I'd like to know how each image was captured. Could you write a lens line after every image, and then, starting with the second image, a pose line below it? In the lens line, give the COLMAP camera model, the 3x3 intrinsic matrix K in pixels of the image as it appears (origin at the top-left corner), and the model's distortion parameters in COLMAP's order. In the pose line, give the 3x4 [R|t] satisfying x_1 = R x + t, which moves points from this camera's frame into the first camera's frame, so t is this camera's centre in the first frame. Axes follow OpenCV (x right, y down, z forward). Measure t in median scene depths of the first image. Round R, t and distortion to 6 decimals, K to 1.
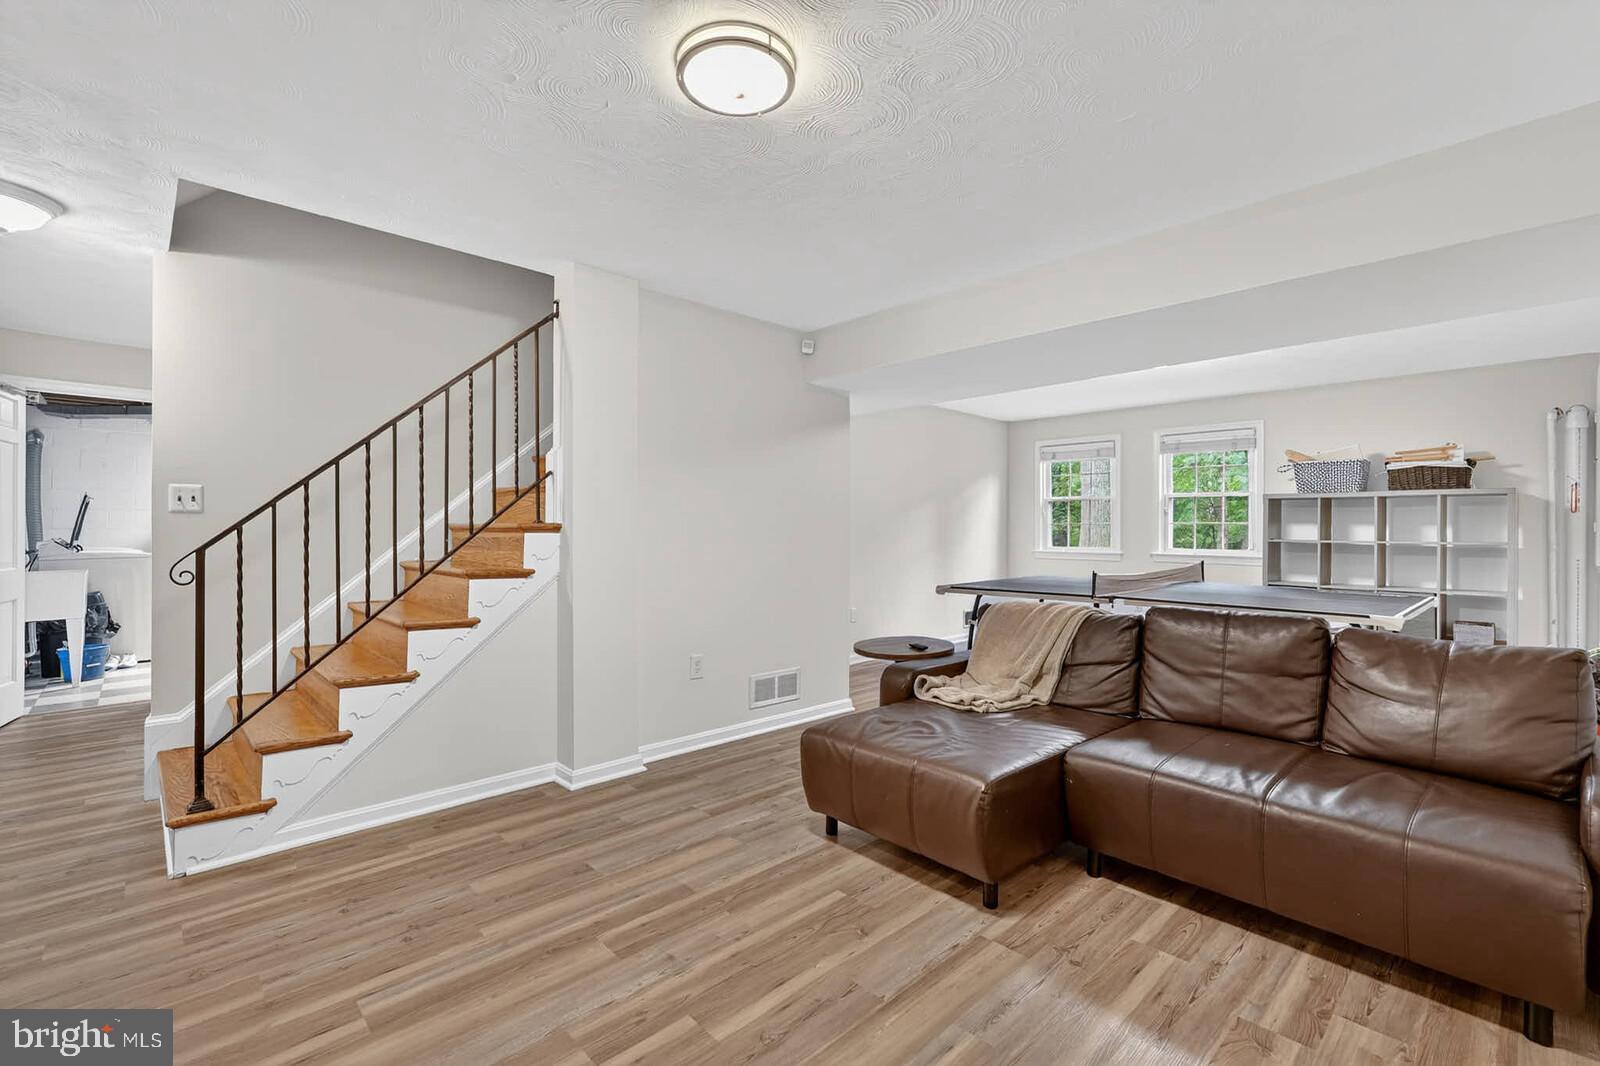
lens RADIAL K [[664.7, 0, 794.4], [0, 664.7, 539.1], [0, 0, 1]] dist [0.003170, 0.000362]
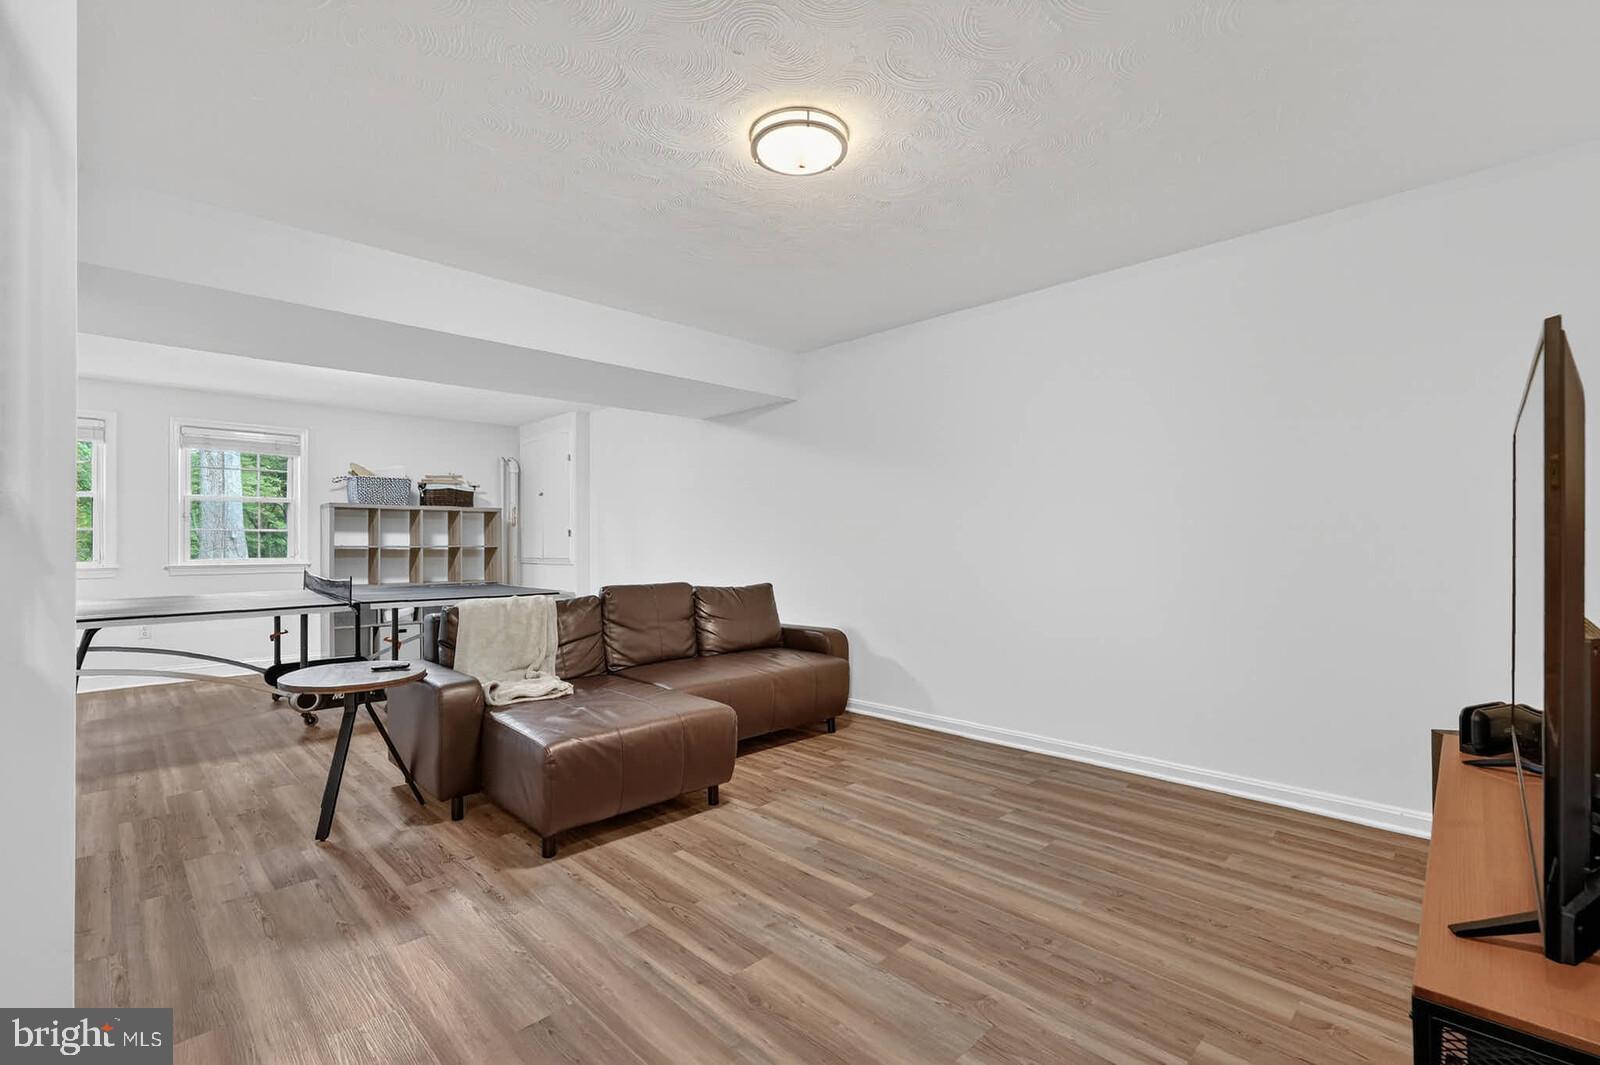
lens RADIAL K [[729.2, 0, 794.1], [0, 729.2, 541.2], [0, 0, 1]] dist [-0.000909, -0.000028]
pose [[-0.031290, 0.007756, 0.999480, -1.273602], [-0.001500, 0.999968, -0.007807, 0.042821], [-0.999509, -0.001744, -0.031277, 0.968452]]
